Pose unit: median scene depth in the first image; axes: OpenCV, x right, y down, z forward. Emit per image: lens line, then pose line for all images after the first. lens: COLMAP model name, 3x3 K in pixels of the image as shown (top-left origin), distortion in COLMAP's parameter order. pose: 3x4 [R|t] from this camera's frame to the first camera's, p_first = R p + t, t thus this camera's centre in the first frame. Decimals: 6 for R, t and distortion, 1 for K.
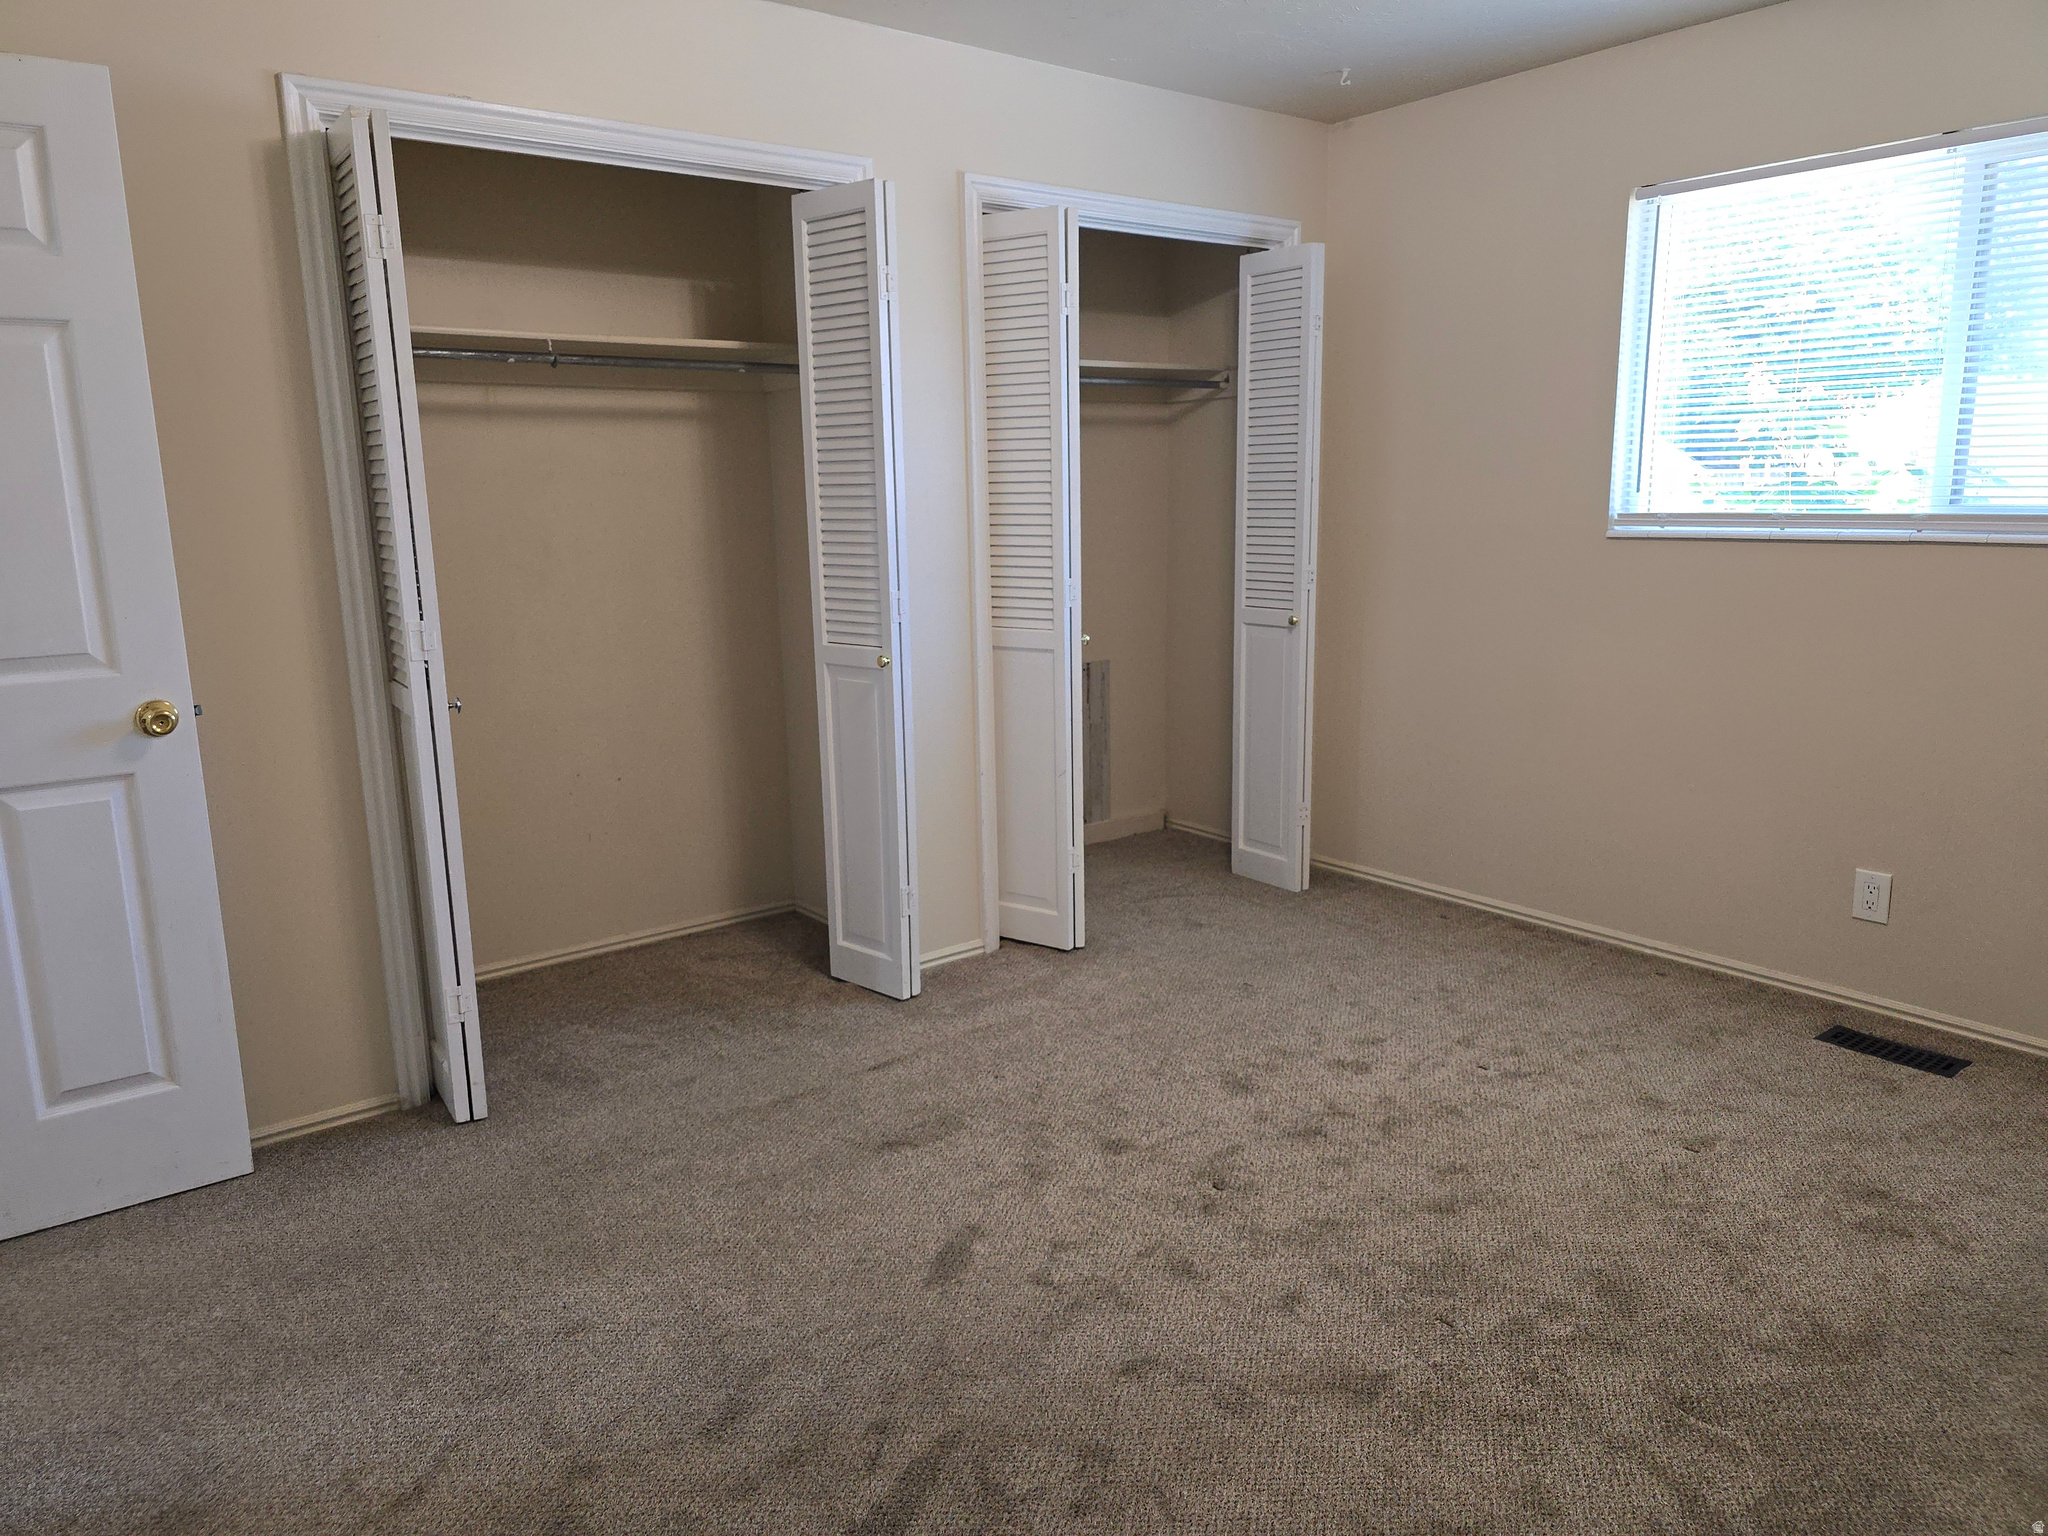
lens RADIAL K [[1375.1, 0, 1008.3], [0, 1375.1, 768.9], [0, 0, 1]] dist [0.049013, -0.042870]
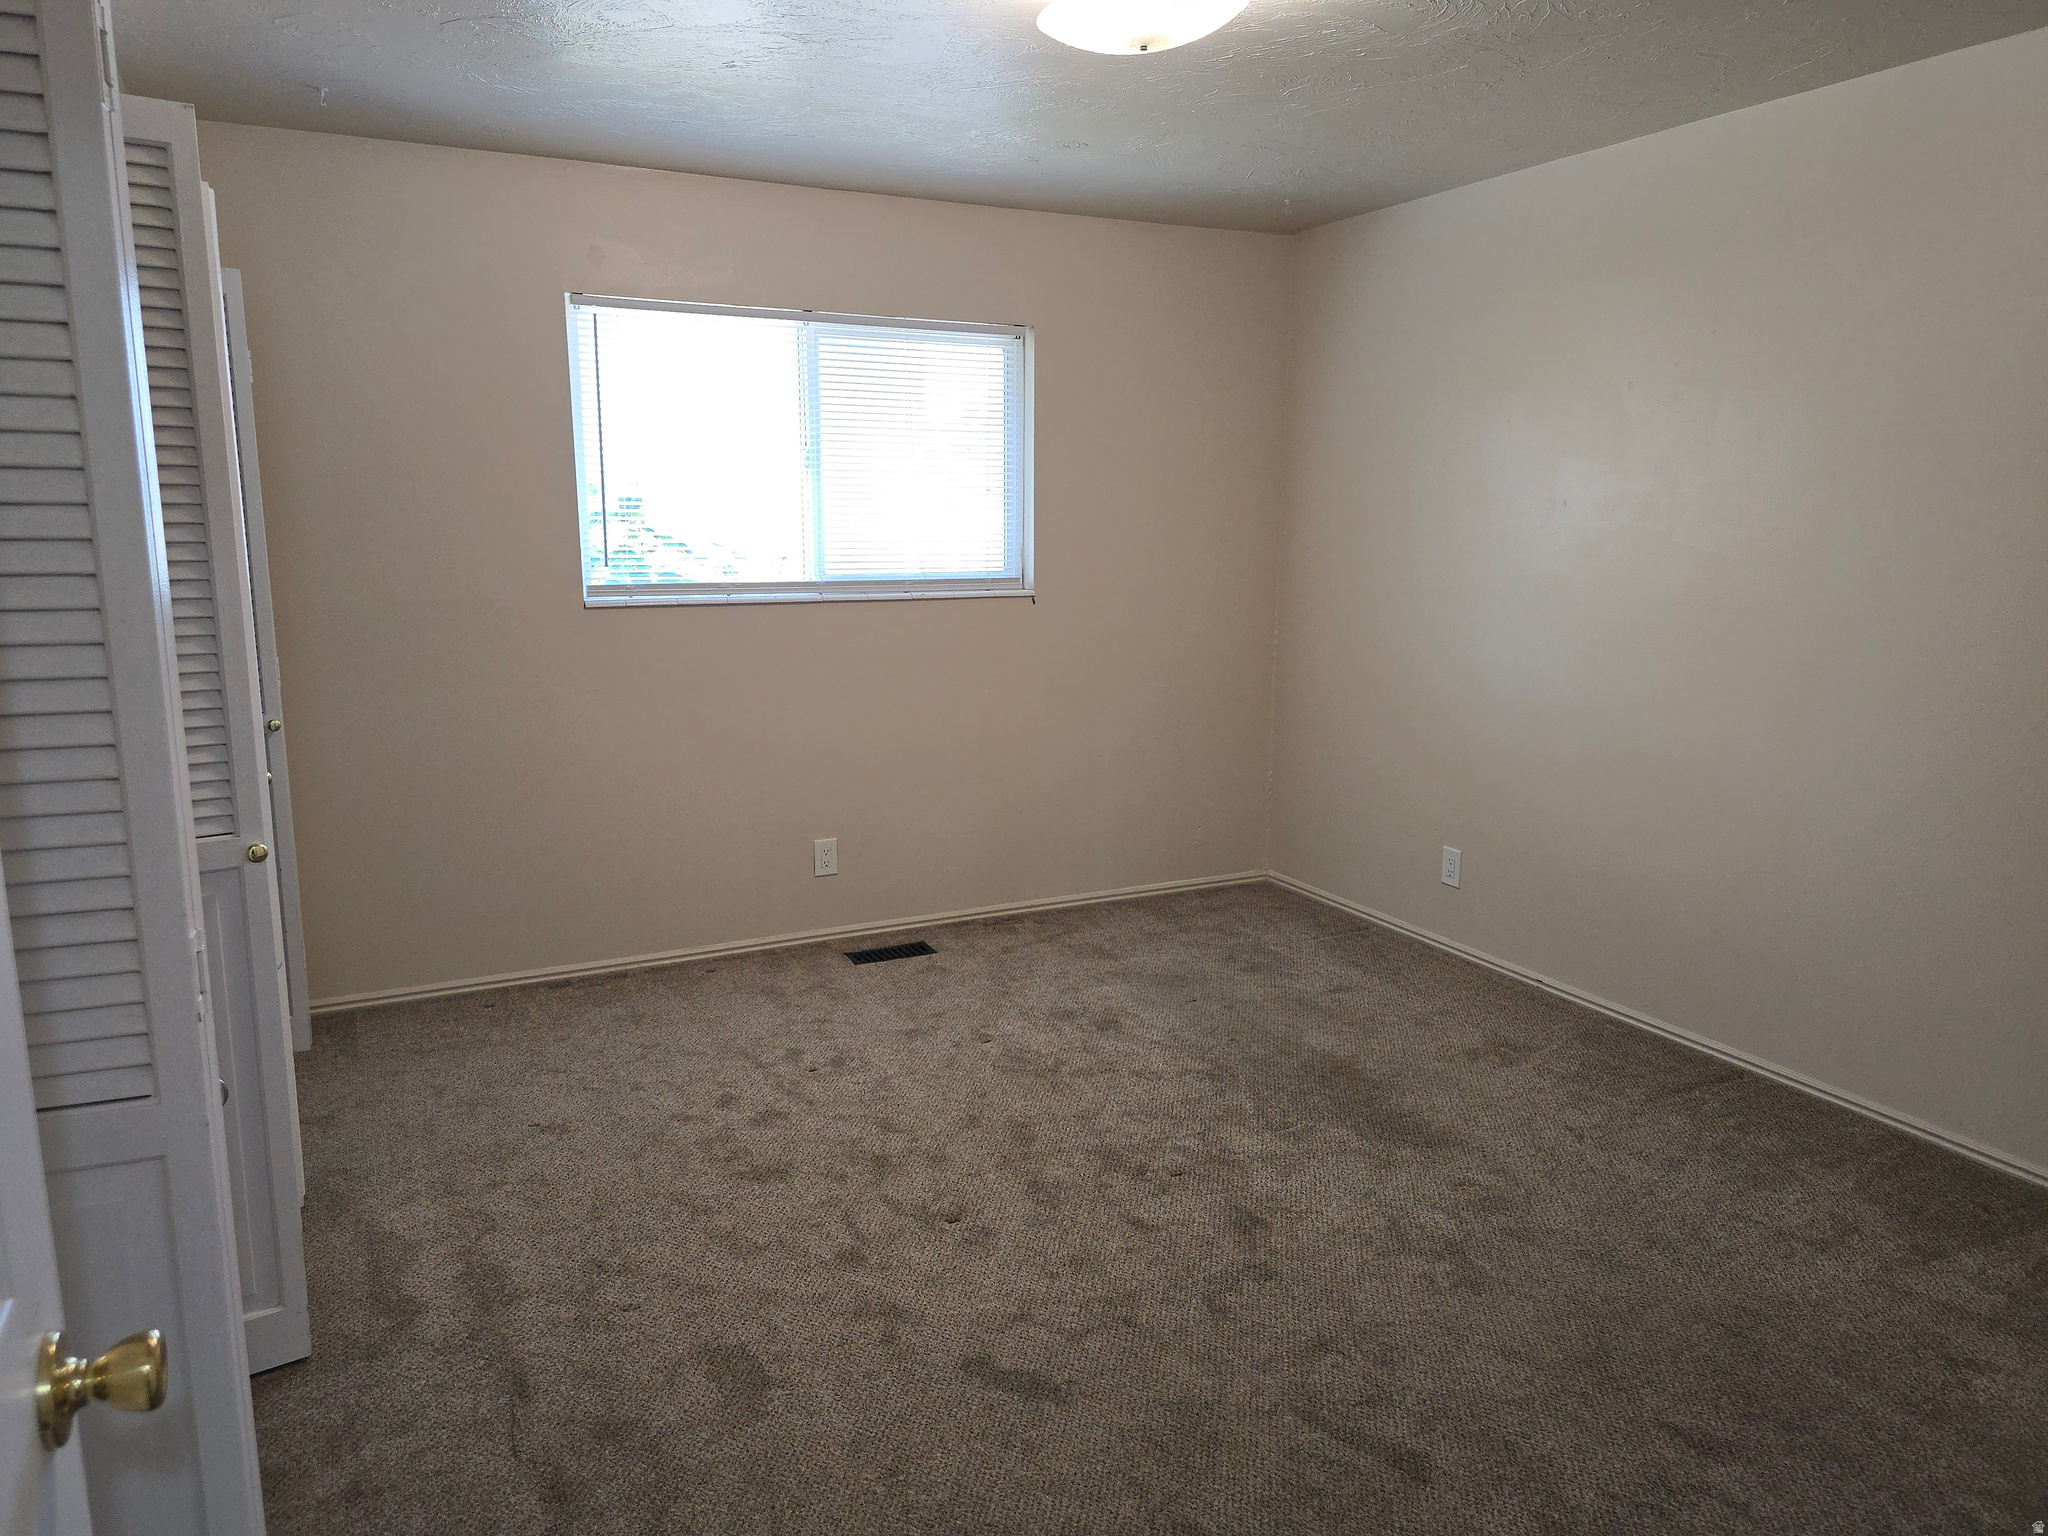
lens RADIAL K [[1375.1, 0, 1019.9], [0, 1375.1, 762.1], [0, 0, 1]] dist [0.049013, -0.042870]
pose [[0.191062, -0.162905, 0.967966, -0.654485], [0.192719, 0.973164, 0.125740, -0.136068], [-0.962473, 0.162521, 0.217329, 0.520448]]
